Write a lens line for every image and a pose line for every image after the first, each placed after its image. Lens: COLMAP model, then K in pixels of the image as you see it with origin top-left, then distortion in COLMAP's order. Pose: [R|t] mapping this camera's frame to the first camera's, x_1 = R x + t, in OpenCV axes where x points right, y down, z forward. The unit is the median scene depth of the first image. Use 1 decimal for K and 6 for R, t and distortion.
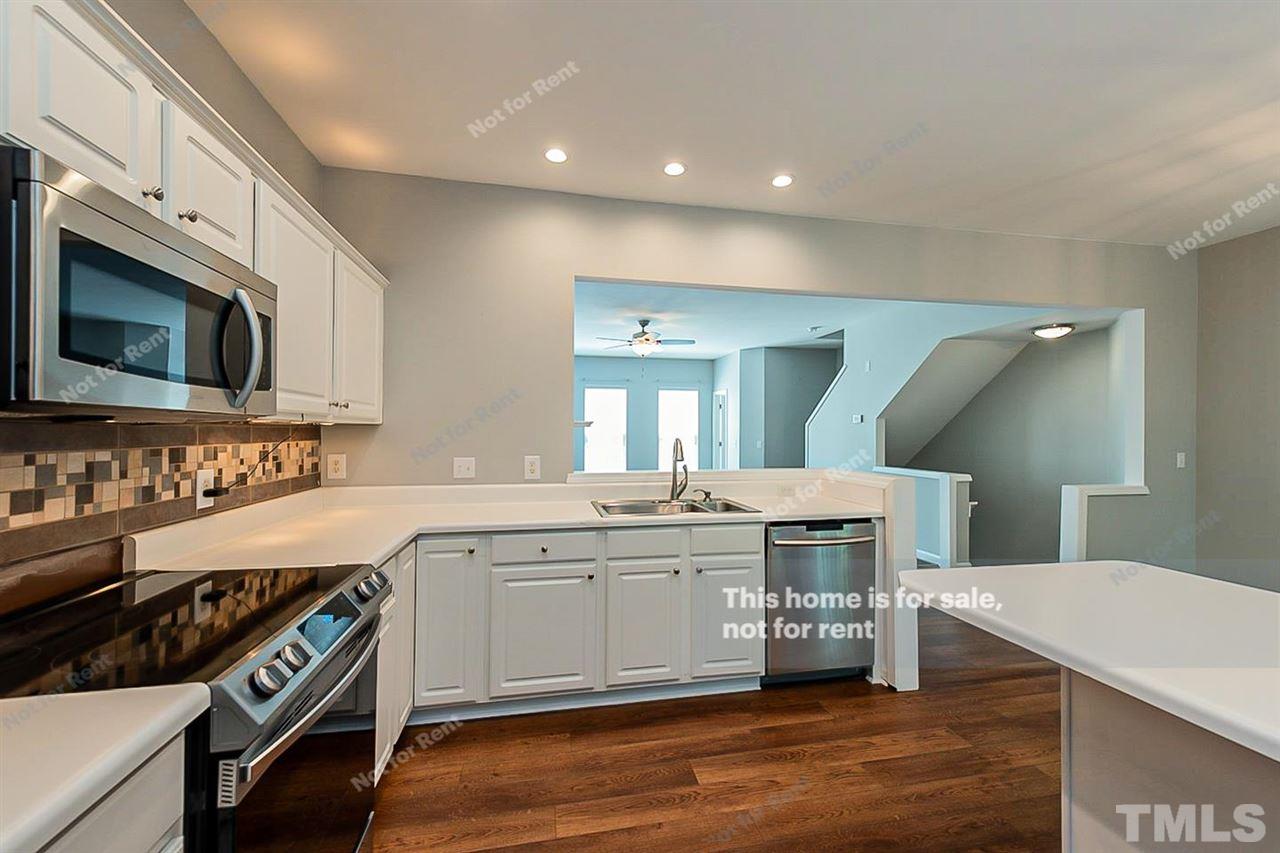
lens RADIAL K [[504.4, 0, 641.2], [0, 504.4, 429.1], [0, 0, 1]] dist [0.010450, -0.002145]
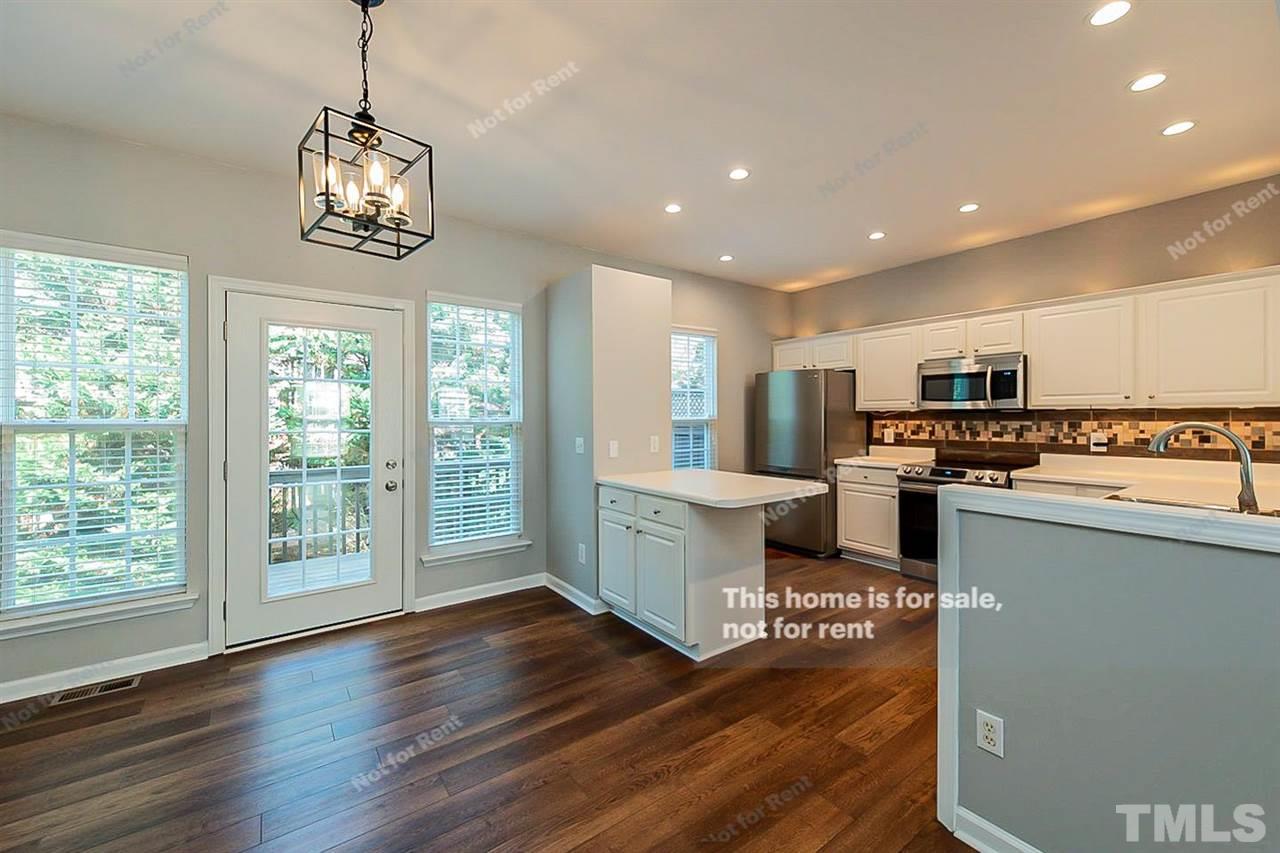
lens RADIAL K [[504.4, 0, 643.8], [0, 504.4, 416.1], [0, 0, 1]] dist [0.010450, -0.002145]
pose [[-0.905786, -0.003683, -0.423719, 1.649680], [0.000309, 0.999956, -0.009351, 0.029611], [0.423735, -0.008601, -0.905745, 2.045324]]
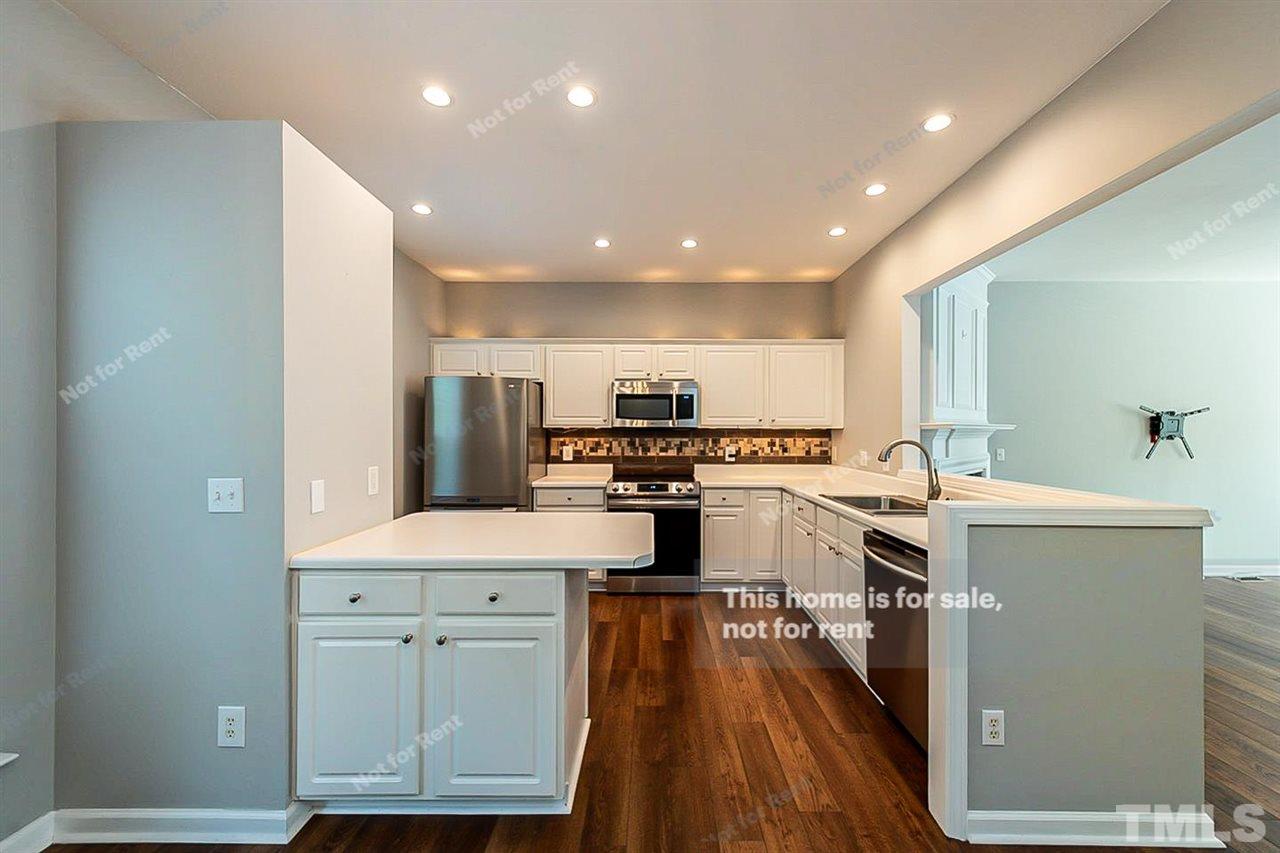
lens RADIAL K [[504.4, 0, 652.9], [0, 504.4, 430.4], [0, 0, 1]] dist [0.010450, -0.002145]
pose [[-0.198621, -0.010212, -0.980023, 1.793700], [0.002638, 0.999937, -0.010954, 0.020531], [0.980073, -0.004761, -0.198582, 1.108080]]
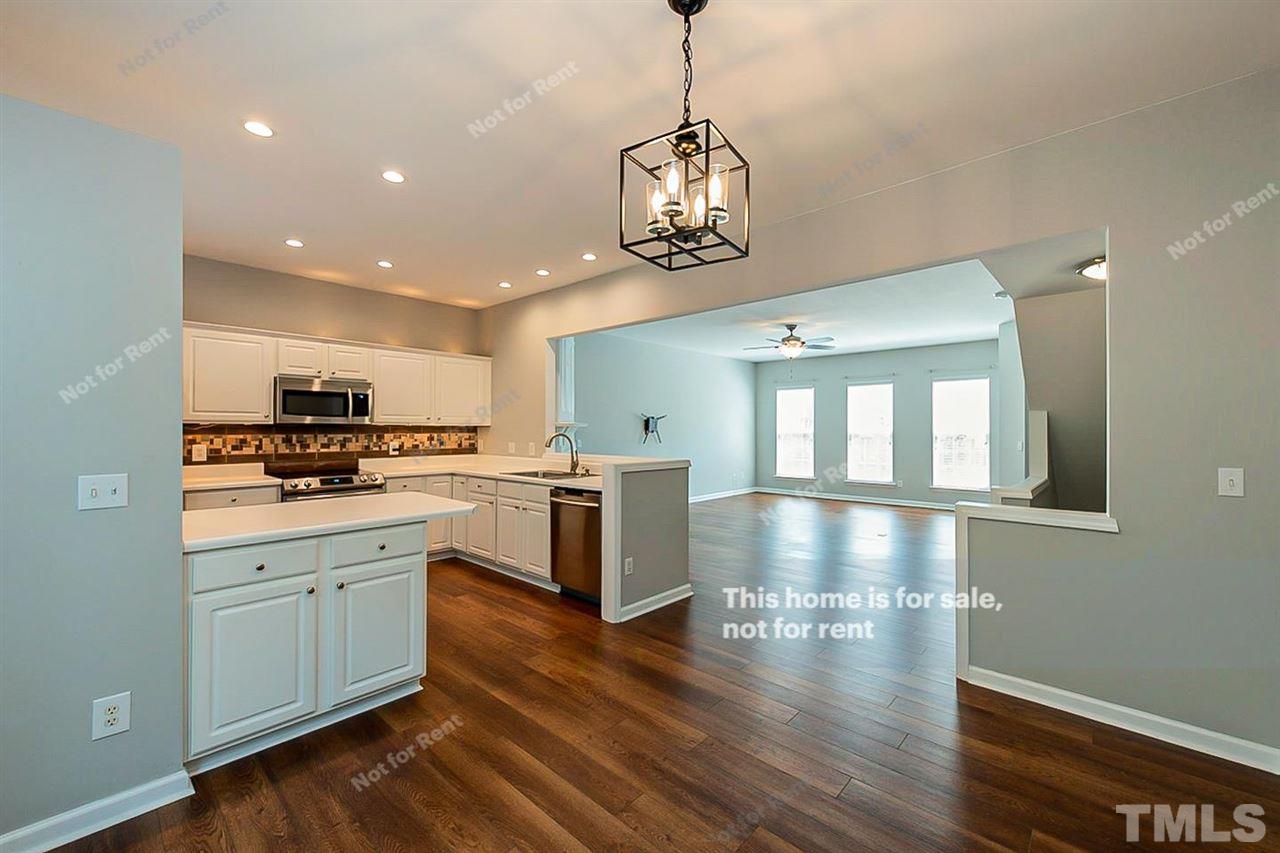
lens RADIAL K [[504.4, 0, 649.0], [0, 504.4, 428.3], [0, 0, 1]] dist [0.010450, -0.002145]
pose [[0.594162, -0.006334, -0.804321, 2.390188], [0.006649, 0.999974, -0.002963, 0.018412], [0.804318, -0.003587, 0.594188, 0.430349]]
